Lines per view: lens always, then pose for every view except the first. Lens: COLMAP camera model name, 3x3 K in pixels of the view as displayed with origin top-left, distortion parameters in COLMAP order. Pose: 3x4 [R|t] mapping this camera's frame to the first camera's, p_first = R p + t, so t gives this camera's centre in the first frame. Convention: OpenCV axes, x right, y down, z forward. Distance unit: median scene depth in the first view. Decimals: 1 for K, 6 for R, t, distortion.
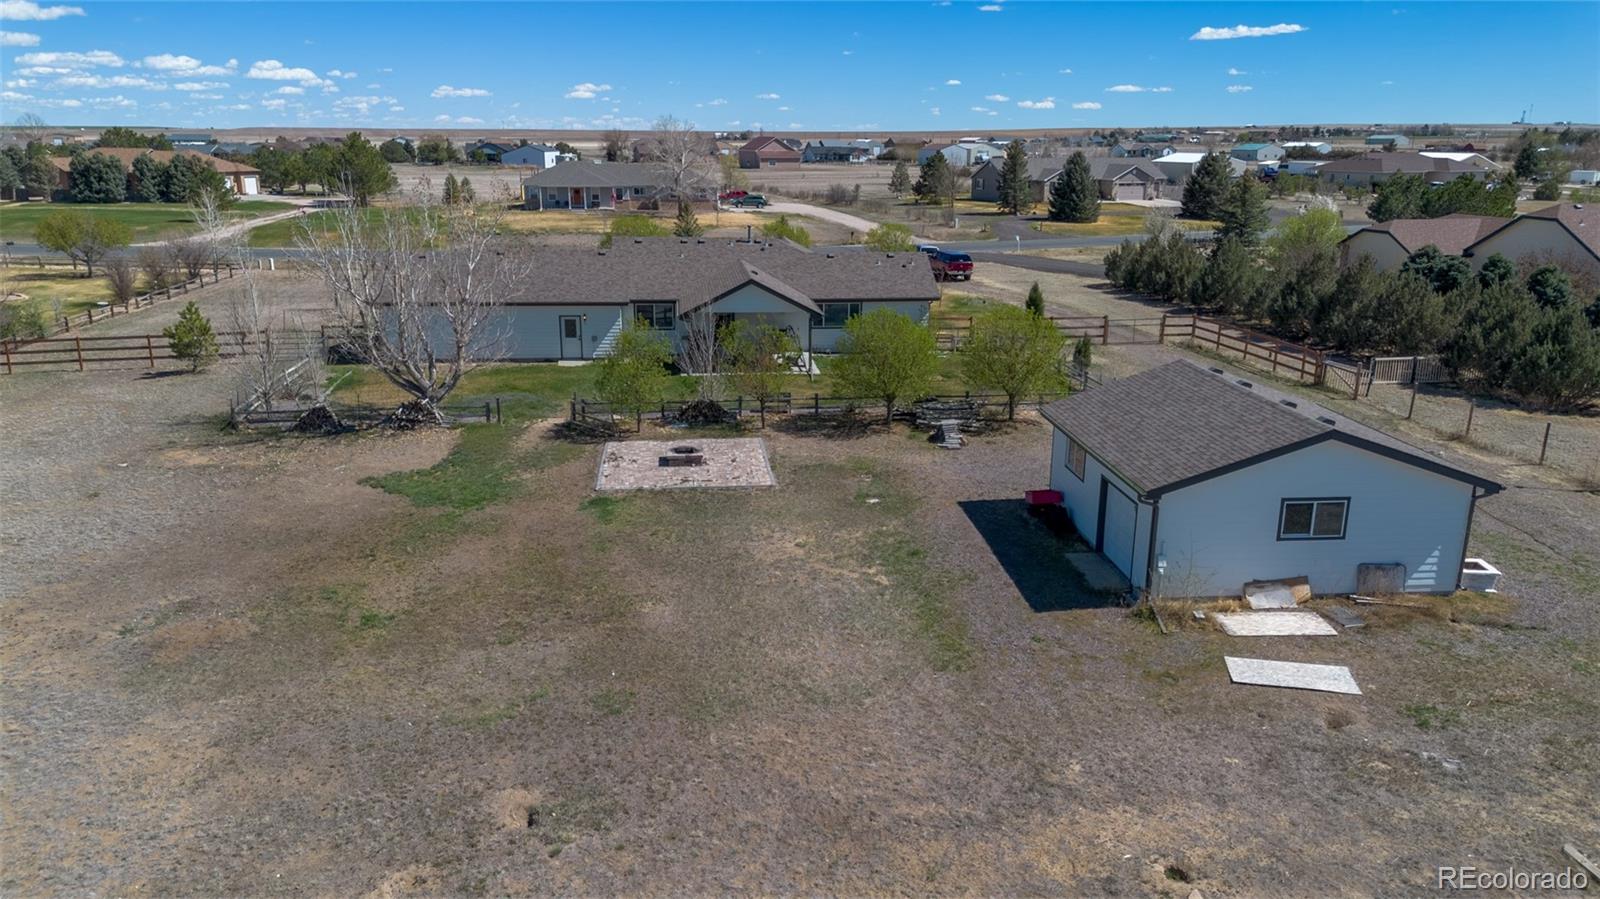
lens RADIAL K [[1132.2, 0, 800.0], [0, 1132.2, 449.5], [0, 0, 1]] dist [0.109090, -0.135118]
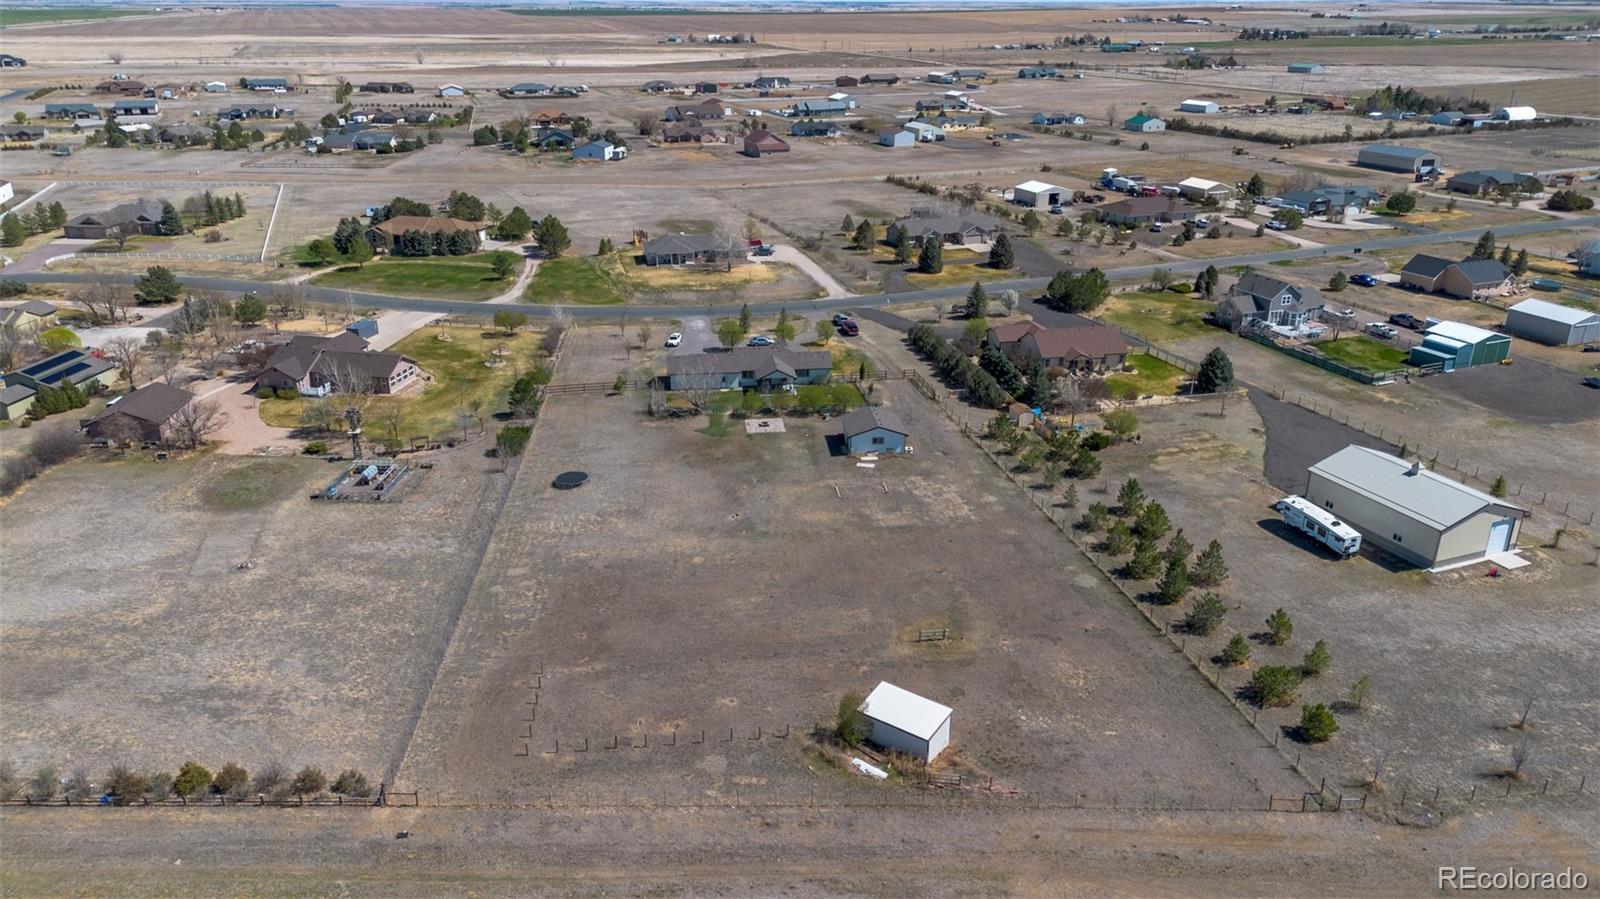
lens RADIAL K [[1132.2, 0, 800.0], [0, 1132.2, 449.5], [0, 0, 1]] dist [0.109090, -0.135118]
pose [[0.999955, -0.003499, 0.008796, -0.003332], [0.002547, 0.994369, 0.105938, -0.256164], [-0.009118, -0.105911, 0.994334, -2.393471]]
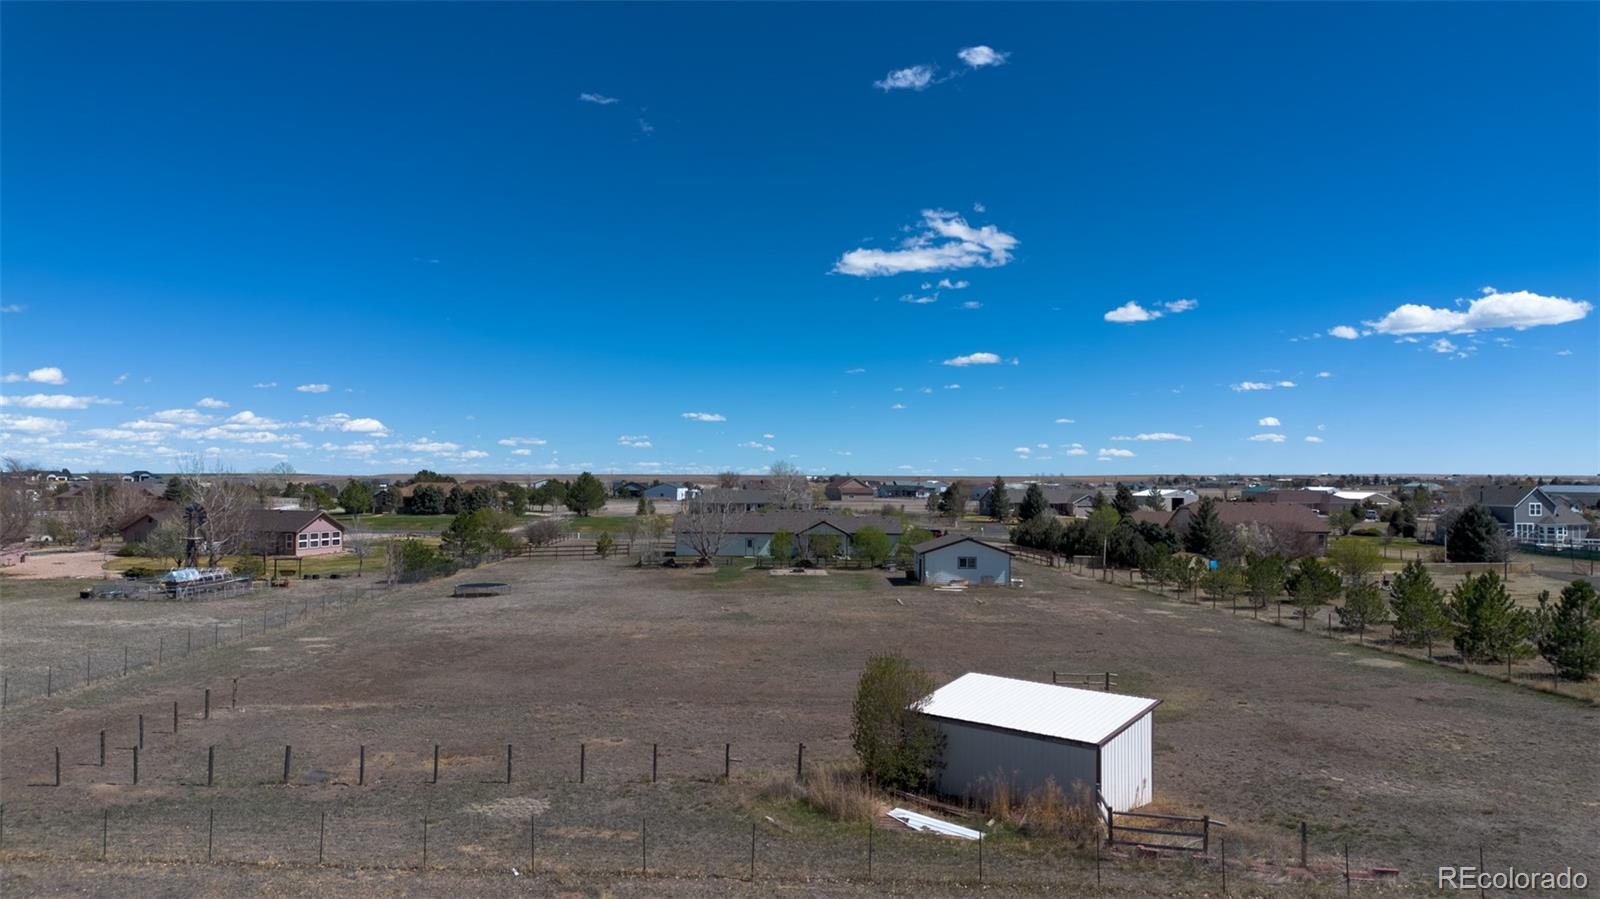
lens RADIAL K [[1138.1, 0, 797.7], [0, 1138.1, 445.6], [0, 0, 1]] dist [0.078598, -0.078875]
pose [[0.996917, 0.000912, -0.078461, 0.091598], [-0.023933, 0.955821, -0.292974, 0.402900], [0.074727, 0.293949, 0.952896, -1.370733]]
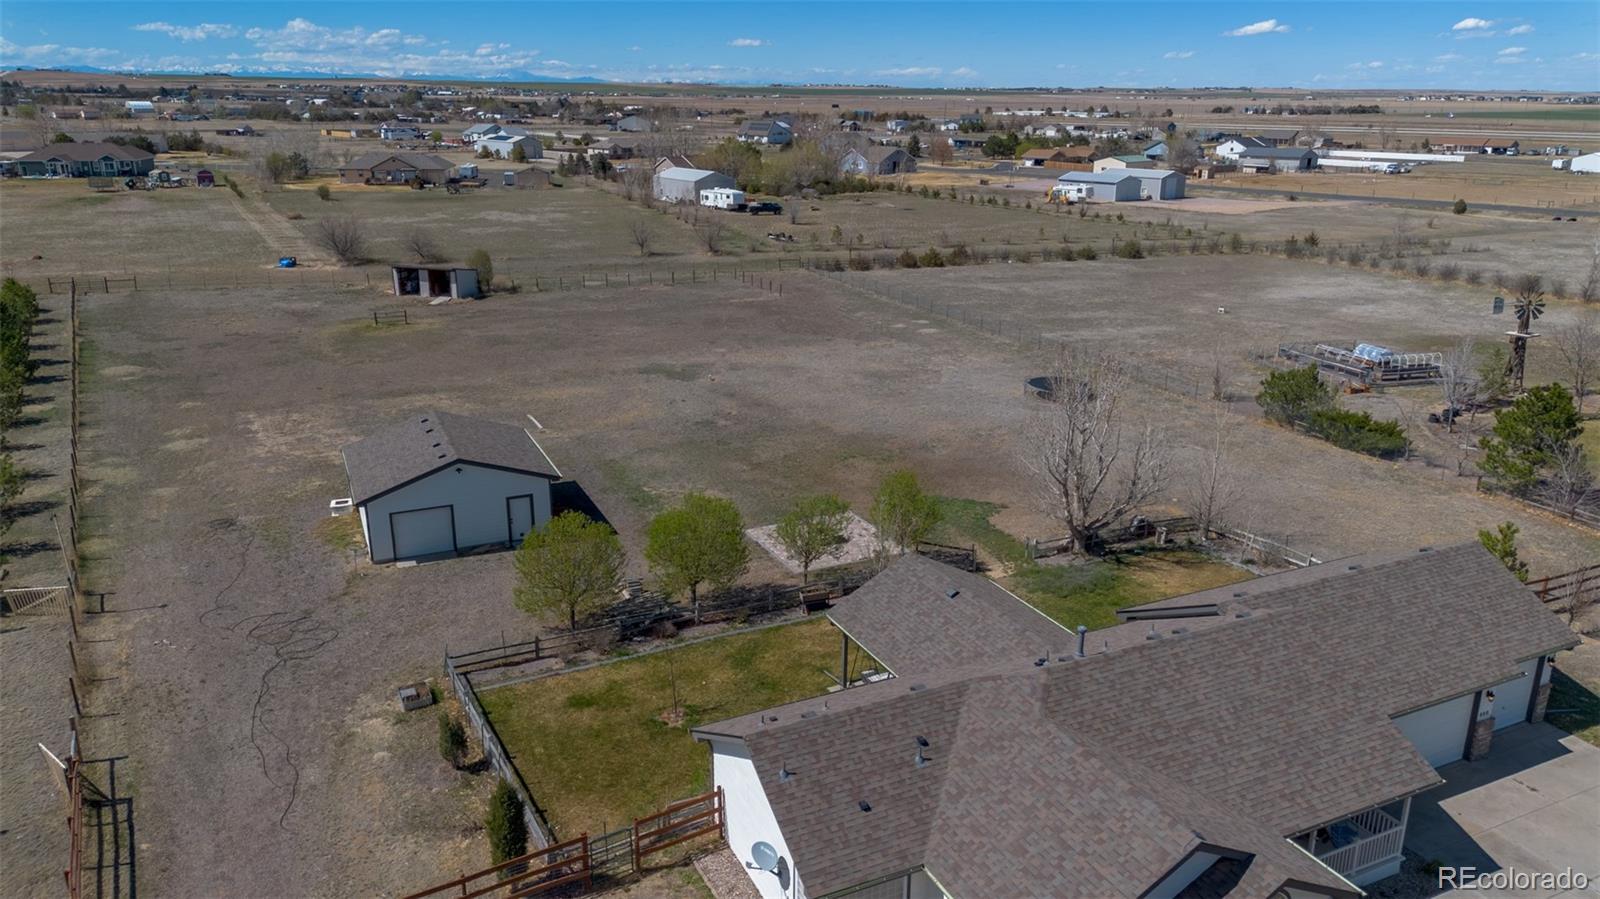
lens RADIAL K [[1132.2, 0, 800.0], [0, 1132.2, 449.5], [0, 0, 1]] dist [0.109090, -0.135118]
pose [[-0.943994, 0.088963, -0.317744, 0.245067], [-0.096752, 0.846012, 0.524312, -0.558773], [0.315460, 0.525689, -0.790023, 1.438787]]
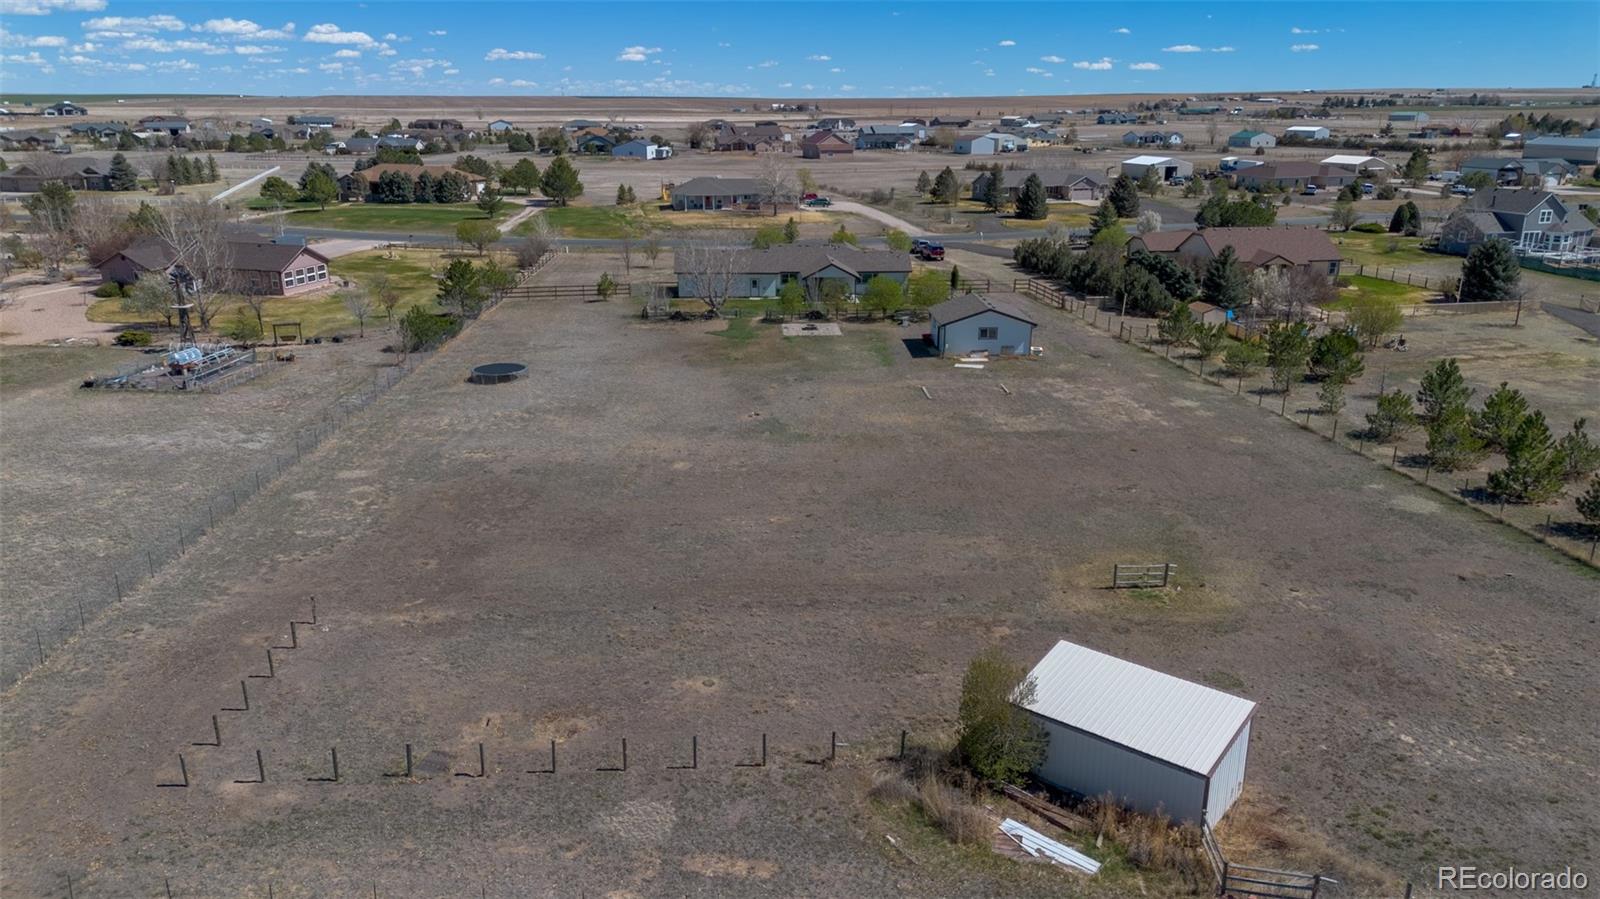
lens RADIAL K [[1138.1, 0, 797.7], [0, 1138.1, 445.6], [0, 0, 1]] dist [0.078598, -0.078875]
pose [[0.998900, 0.011377, -0.045494, 0.000066], [-0.010182, 0.999599, 0.026404, 0.166819], [0.045776, -0.025912, 0.998616, -1.373333]]
